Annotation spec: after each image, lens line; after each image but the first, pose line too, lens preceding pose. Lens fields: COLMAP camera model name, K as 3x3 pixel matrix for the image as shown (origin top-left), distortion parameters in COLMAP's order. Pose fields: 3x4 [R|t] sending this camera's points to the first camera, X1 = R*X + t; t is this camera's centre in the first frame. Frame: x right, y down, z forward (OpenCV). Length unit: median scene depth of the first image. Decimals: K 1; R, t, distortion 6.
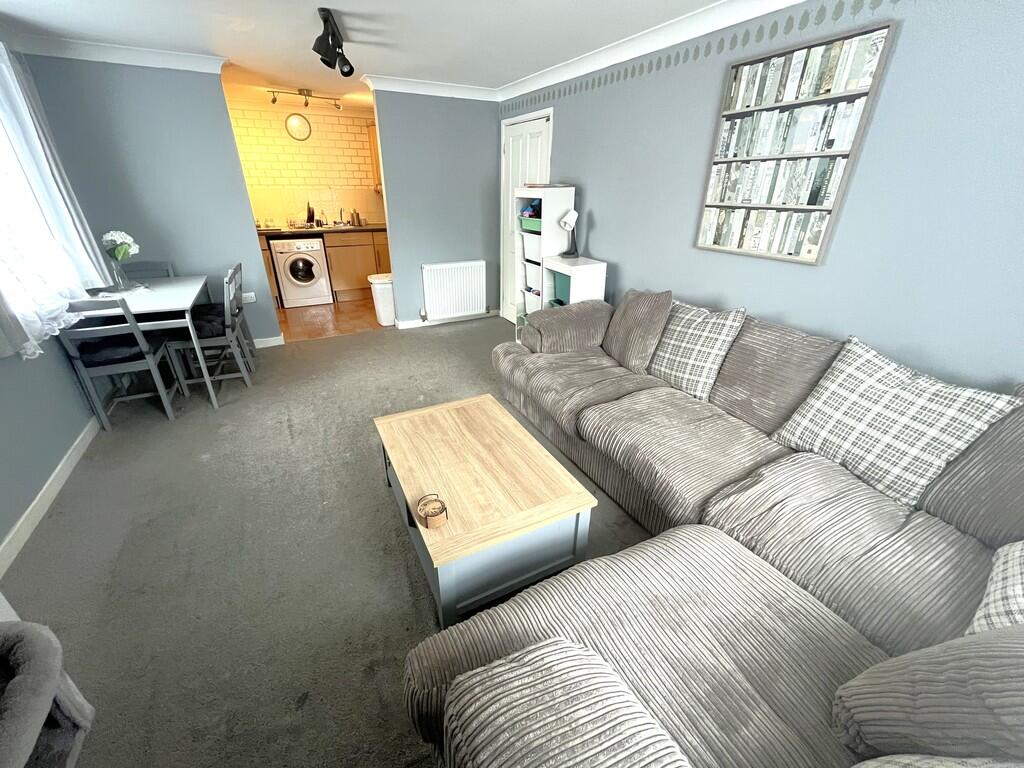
lens RADIAL K [[416.1, 0, 509.7], [0, 416.1, 386.0], [0, 0, 1]] dist [-0.001830, 0.000376]
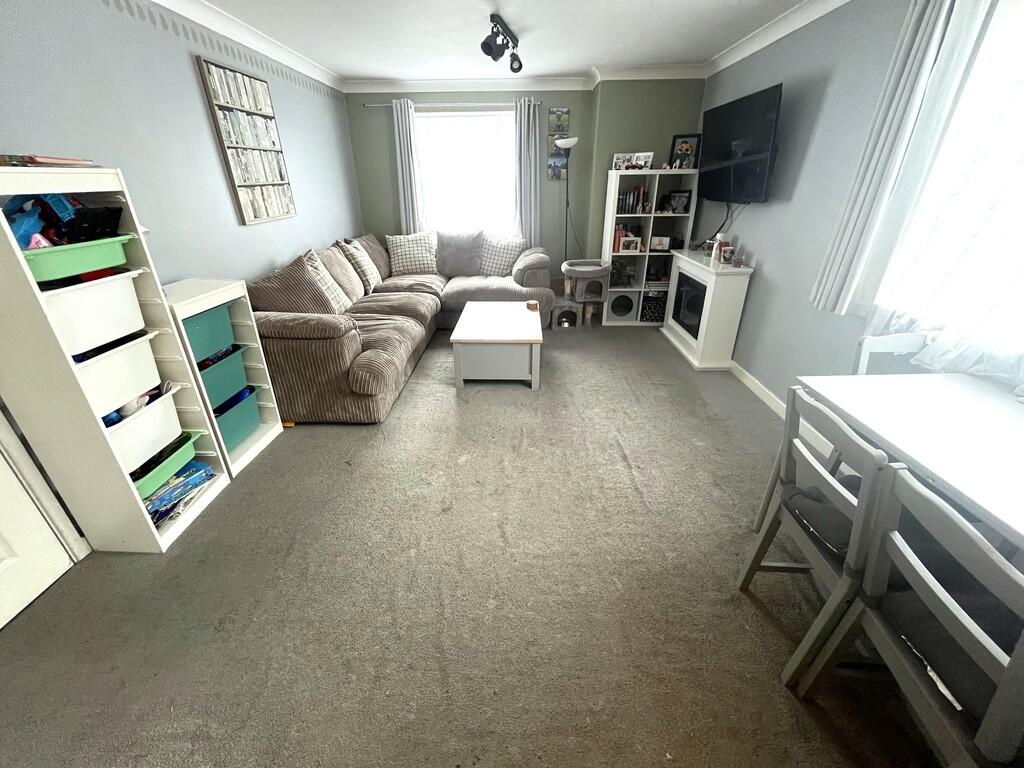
lens RADIAL K [[416.1, 0, 509.7], [0, 416.1, 382.7], [0, 0, 1]] dist [-0.001830, 0.000376]
pose [[-0.876510, -0.217680, 0.429355, -0.853841], [0.207091, 0.634653, 0.744533, -0.878706], [-0.434562, 0.741506, -0.511200, 1.856611]]
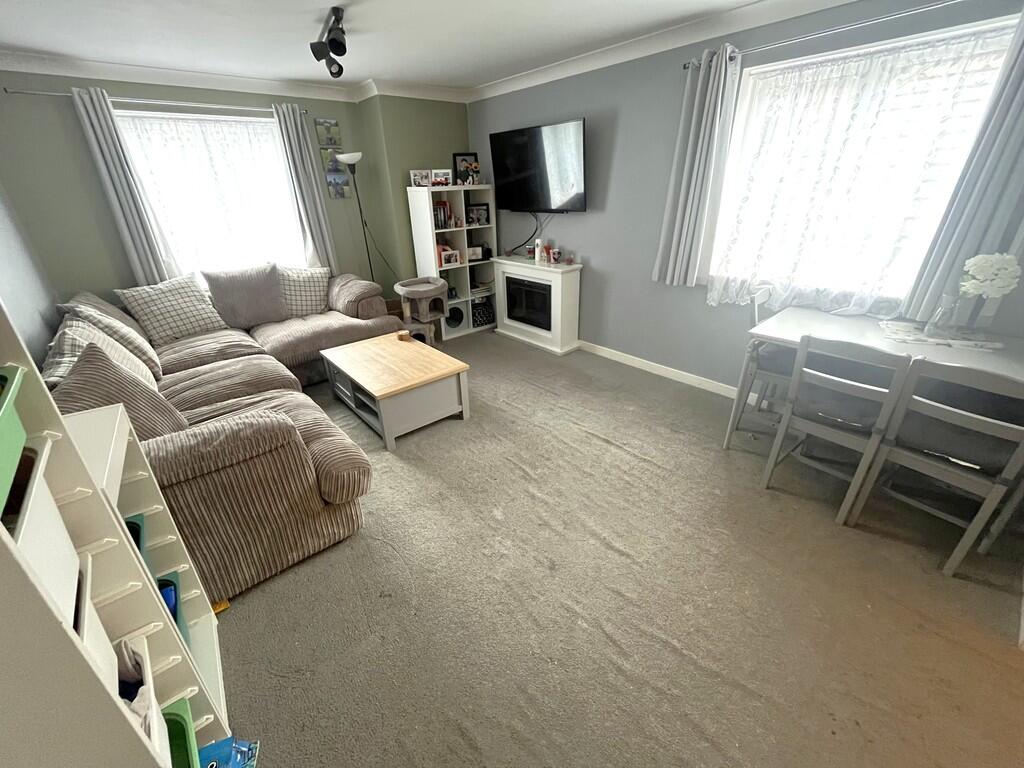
lens RADIAL K [[416.1, 0, 509.1], [0, 416.1, 381.1], [0, 0, 1]] dist [-0.001830, 0.000376]
pose [[-0.973646, 0.110432, -0.199545, -0.183749], [-0.085862, 0.633080, 0.769310, -0.906316], [0.211284, 0.766169, -0.606914, 1.856829]]
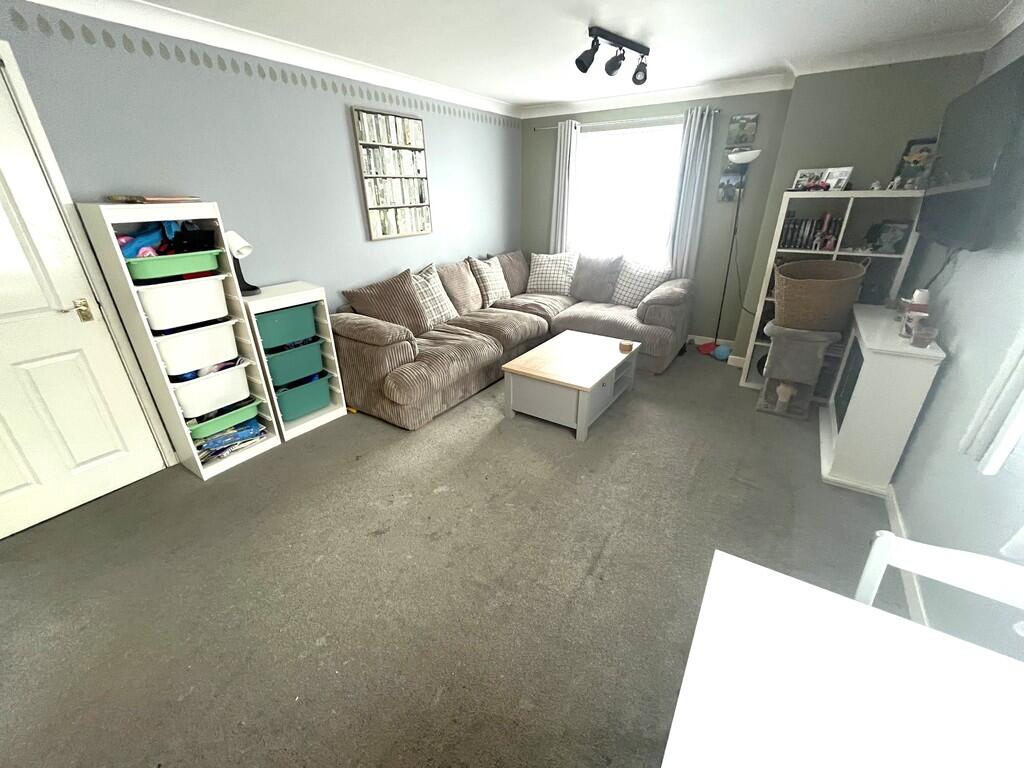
lens RADIAL K [[416.1, 0, 509.2], [0, 416.1, 383.7], [0, 0, 1]] dist [-0.001830, 0.000376]
pose [[-0.487139, -0.371019, 0.790595, -1.155114], [0.384493, 0.721699, 0.575600, -0.708909], [-0.784130, 0.584375, -0.208914, 1.423160]]
